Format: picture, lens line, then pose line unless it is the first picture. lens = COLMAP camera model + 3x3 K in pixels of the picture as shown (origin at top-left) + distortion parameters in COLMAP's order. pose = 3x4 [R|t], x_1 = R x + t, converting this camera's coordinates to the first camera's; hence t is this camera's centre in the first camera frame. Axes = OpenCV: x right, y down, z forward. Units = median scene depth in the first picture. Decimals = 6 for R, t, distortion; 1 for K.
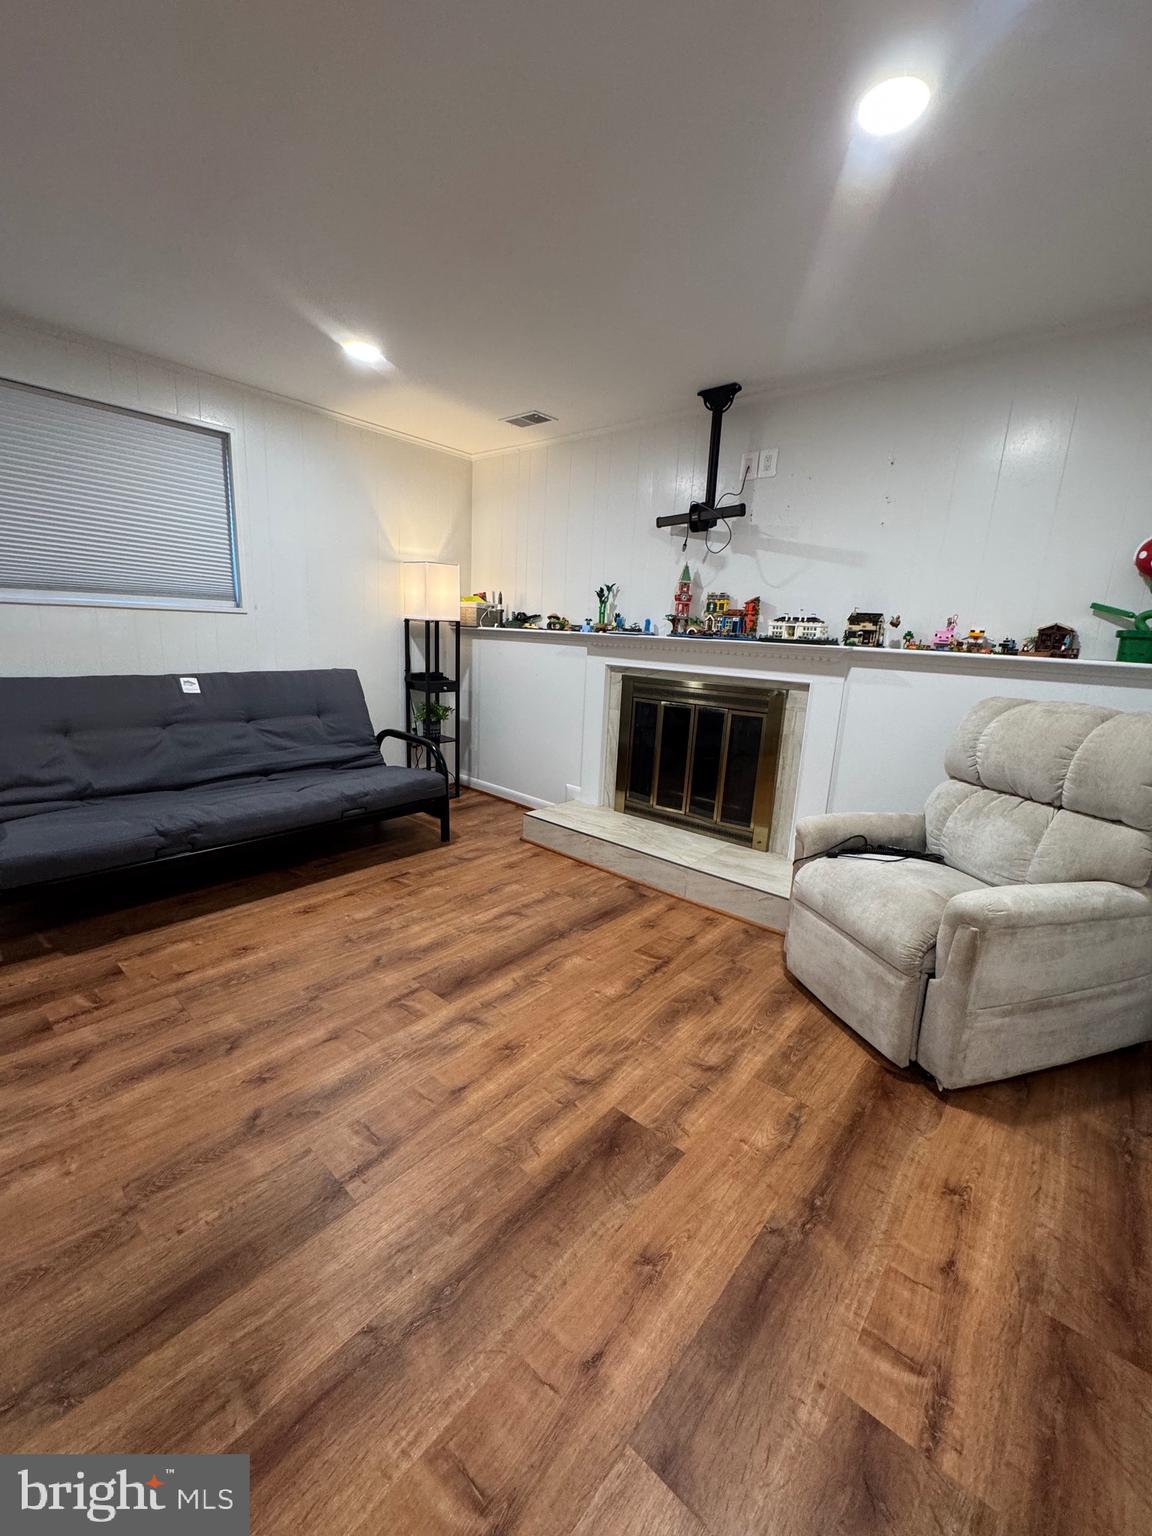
lens RADIAL K [[616.0, 0, 578.5], [0, 616.0, 768.1], [0, 0, 1]] dist [-0.003070, 0.000329]
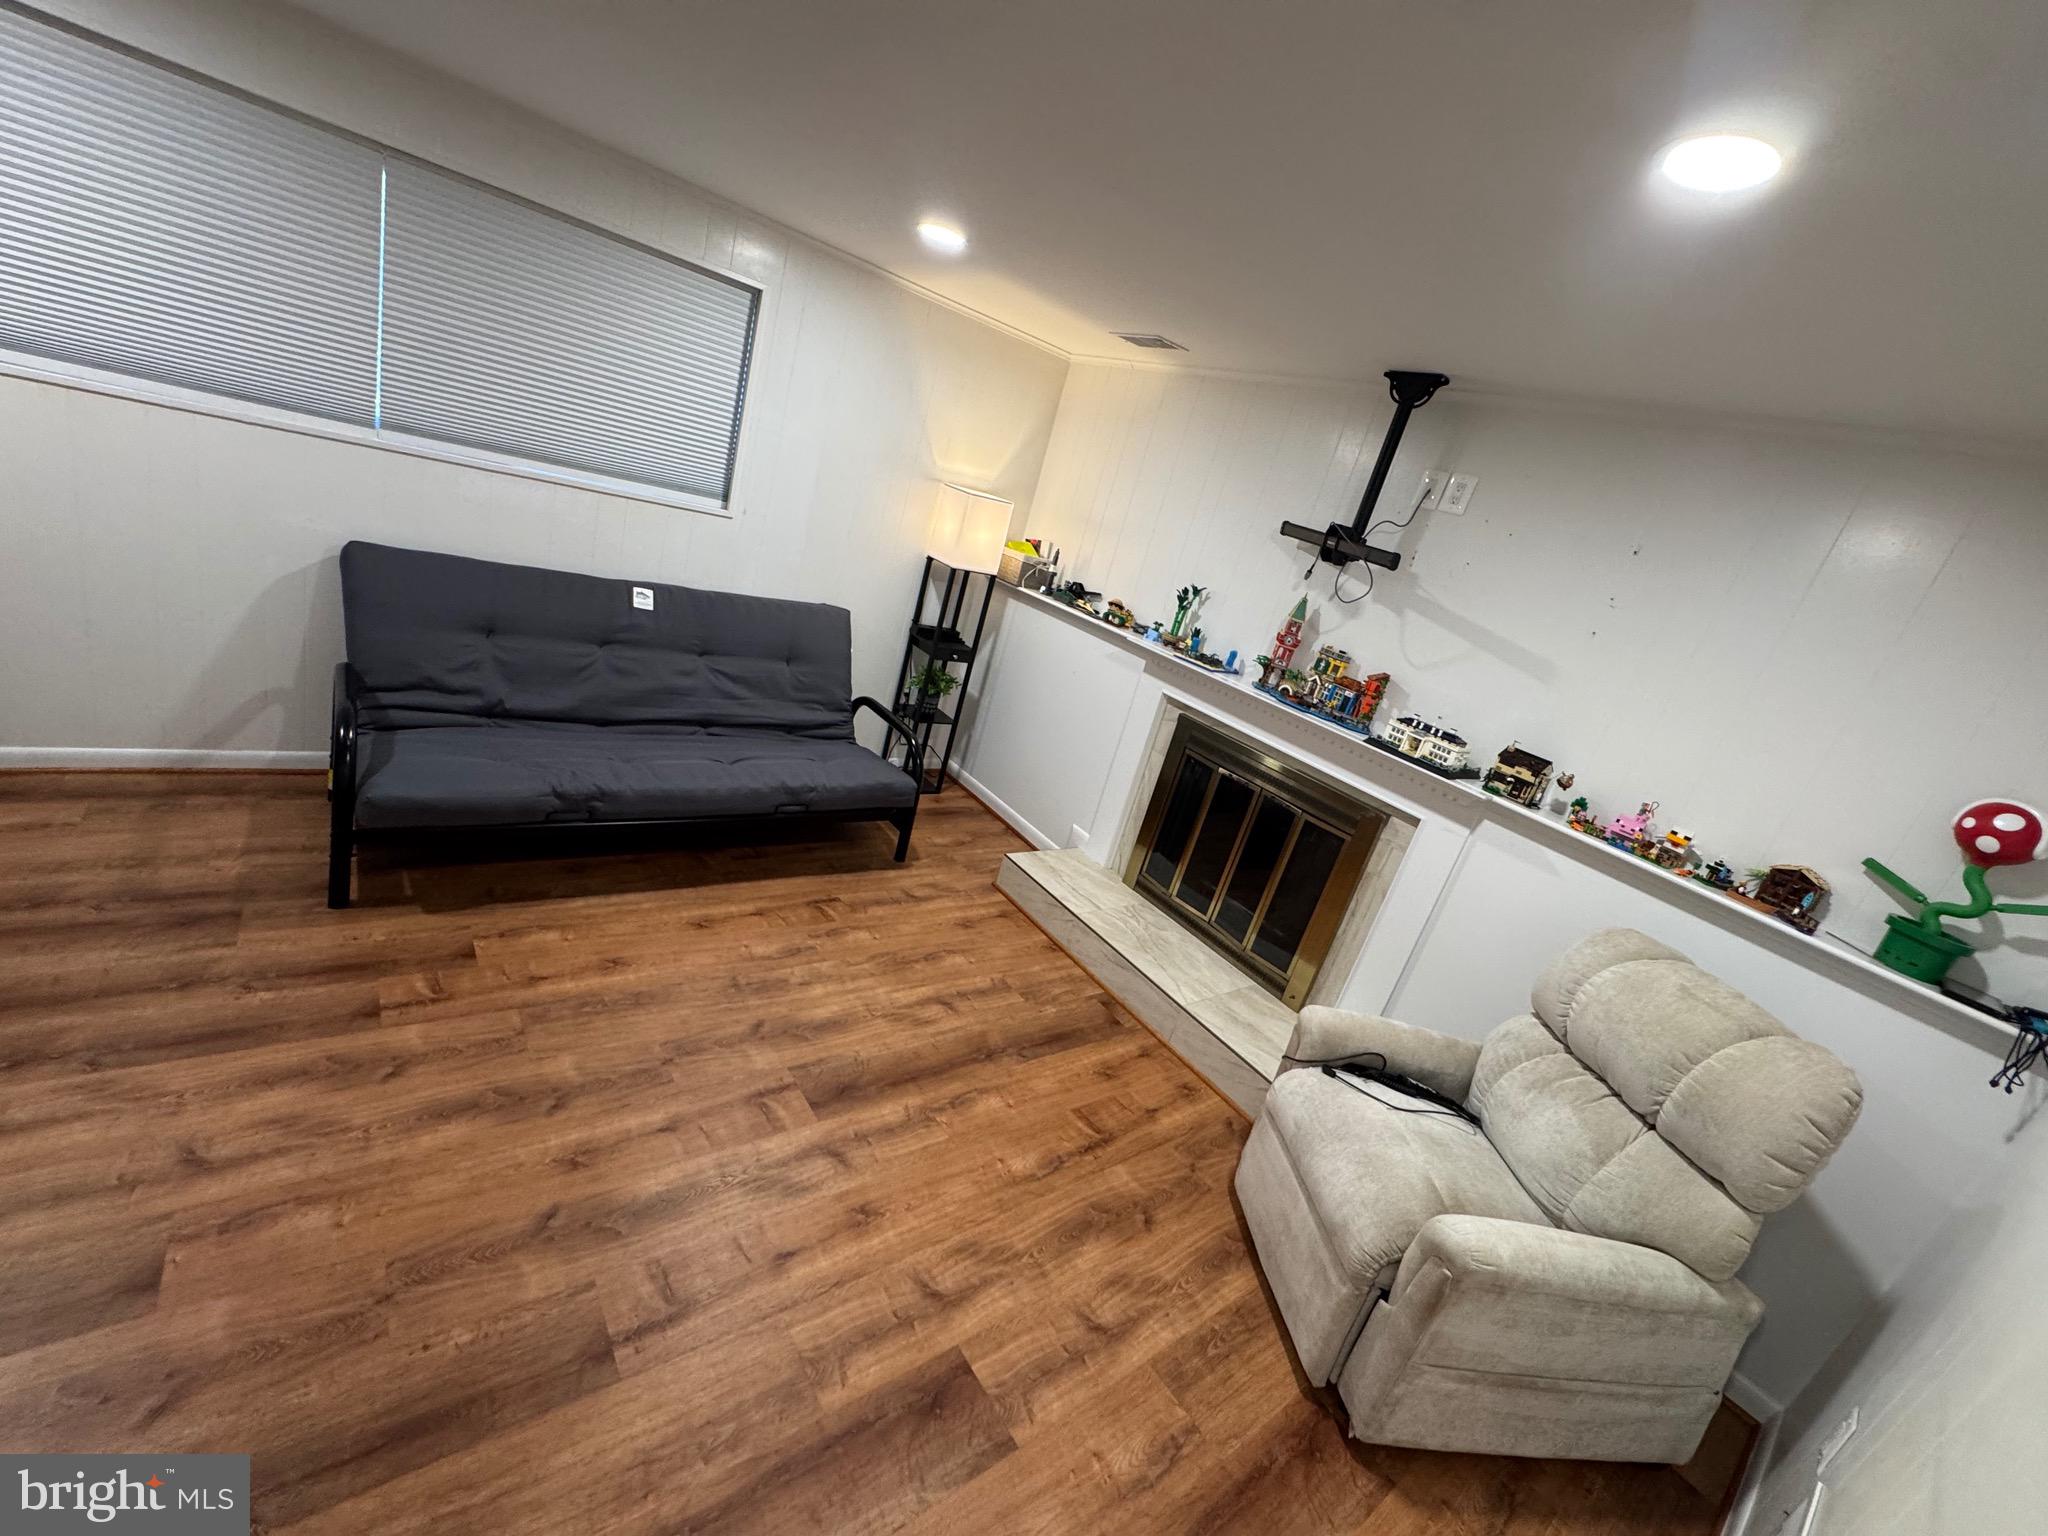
lens RADIAL K [[821.4, 0, 1023.8], [0, 821.4, 760.5], [0, 0, 1]] dist [-0.003070, 0.000329]
pose [[0.954878, 0.268586, -0.126762, 0.042458], [-0.259703, 0.962170, 0.082362, -0.173010], [0.144088, -0.045725, 0.988508, 0.001245]]
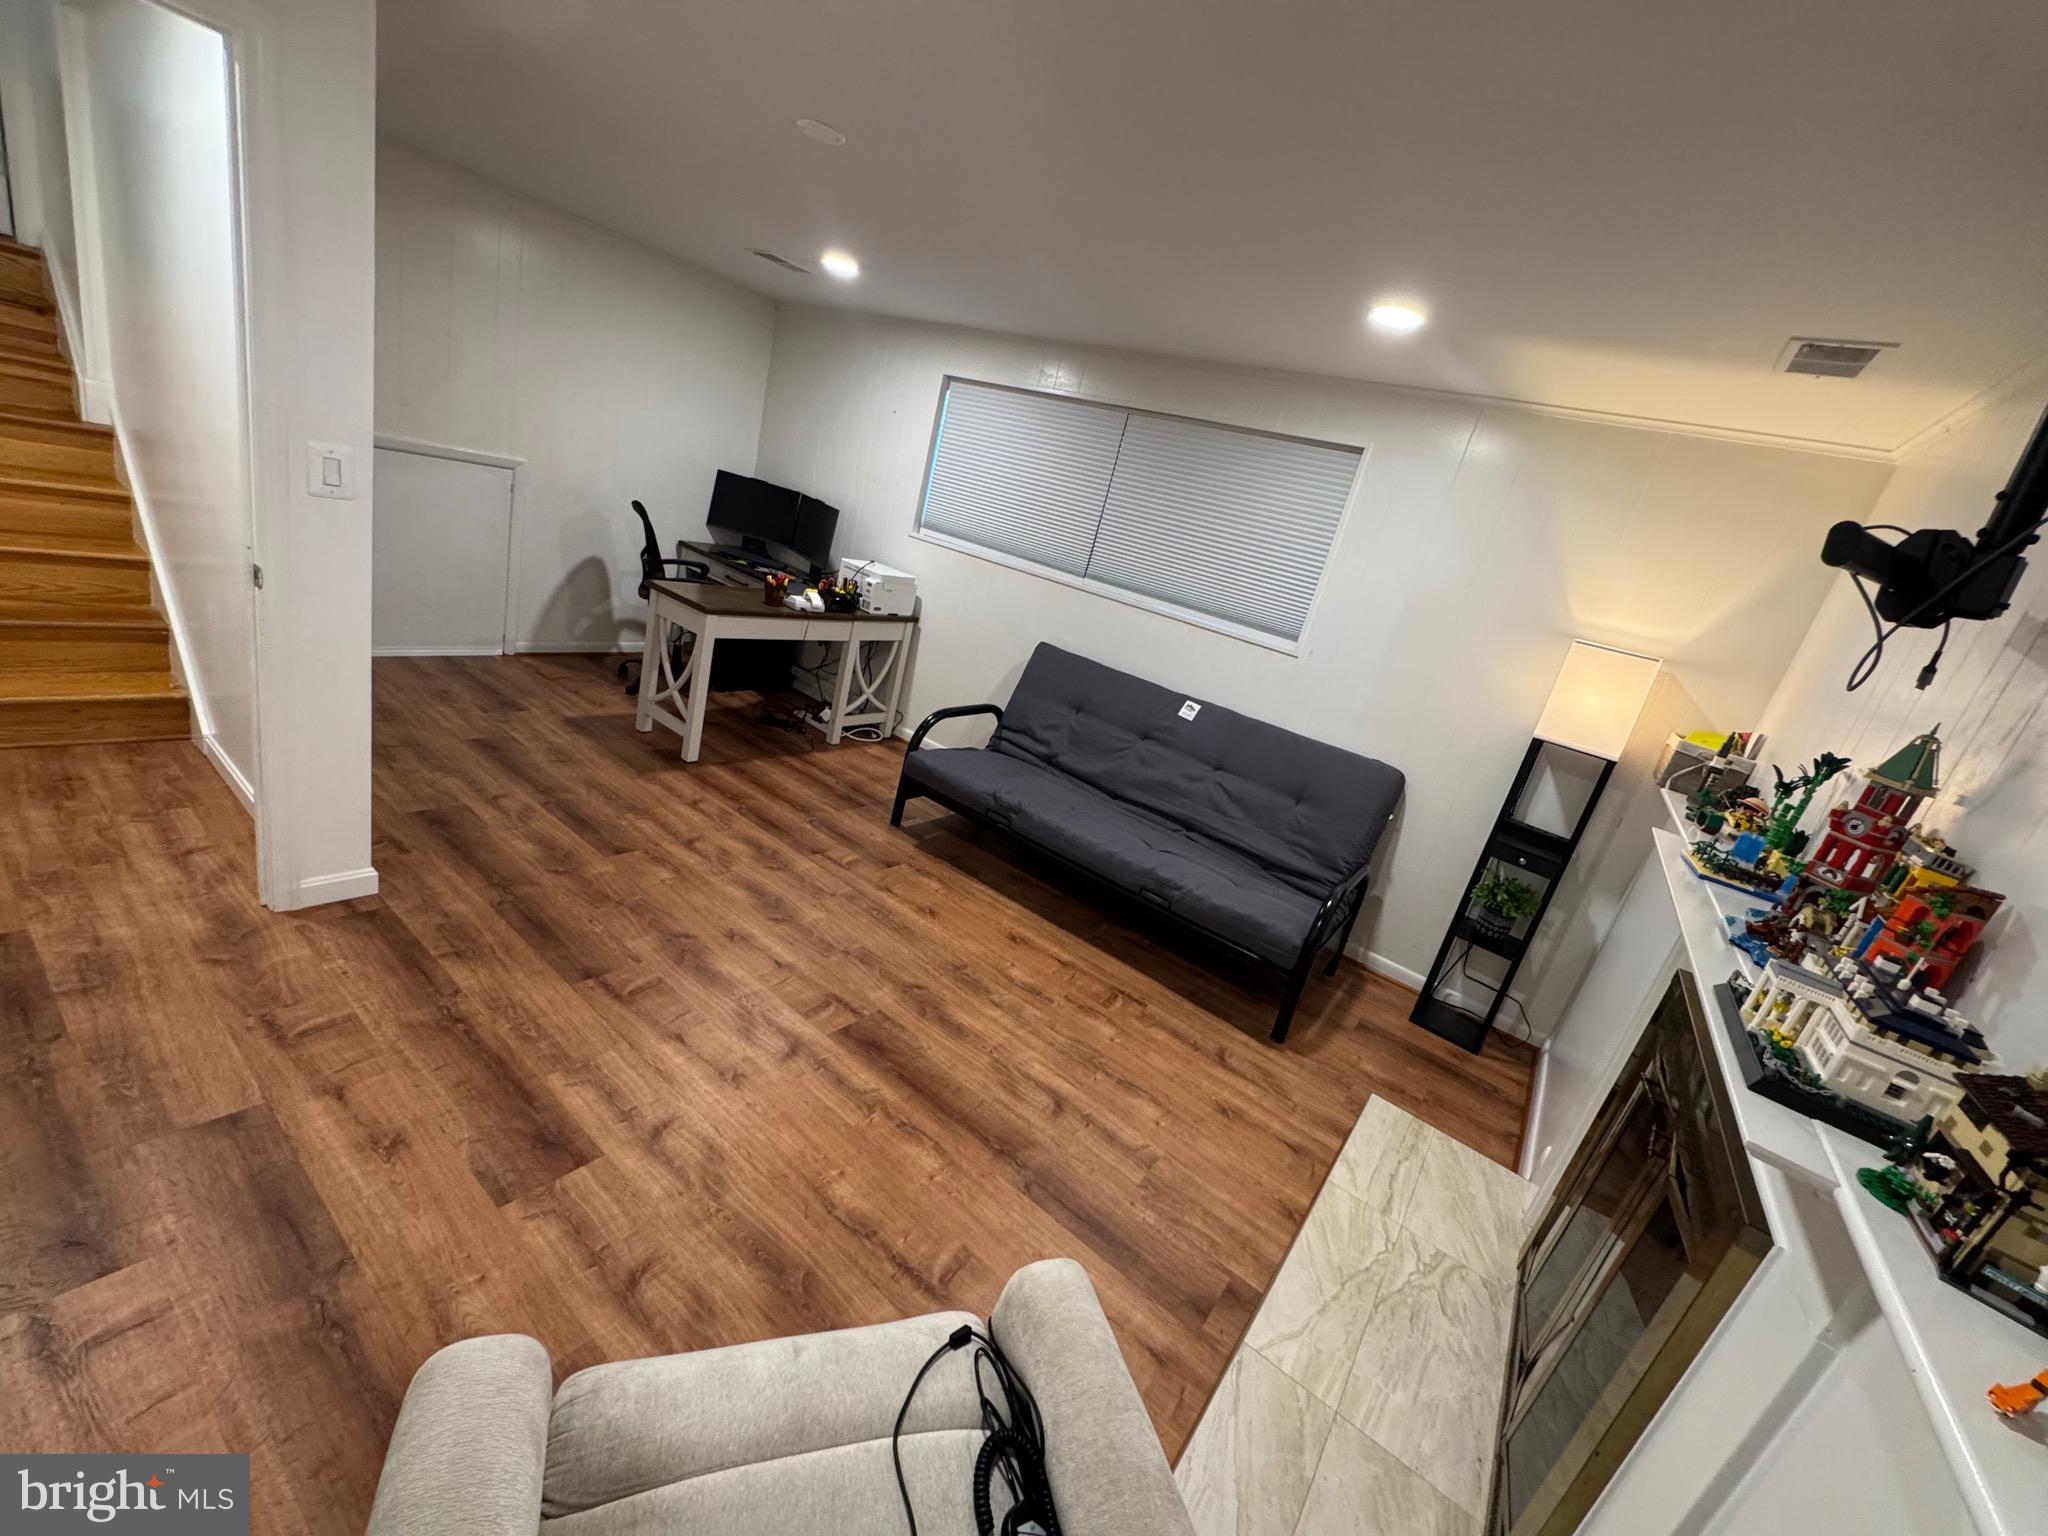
lens RADIAL K [[821.4, 0, 1026.4], [0, 821.4, 758.8], [0, 0, 1]] dist [-0.003070, 0.000329]
pose [[0.095226, 0.275782, -0.956492, 0.635440], [-0.442828, 0.872286, 0.207416, -0.254295], [0.891536, 0.403810, 0.205188, 0.649010]]
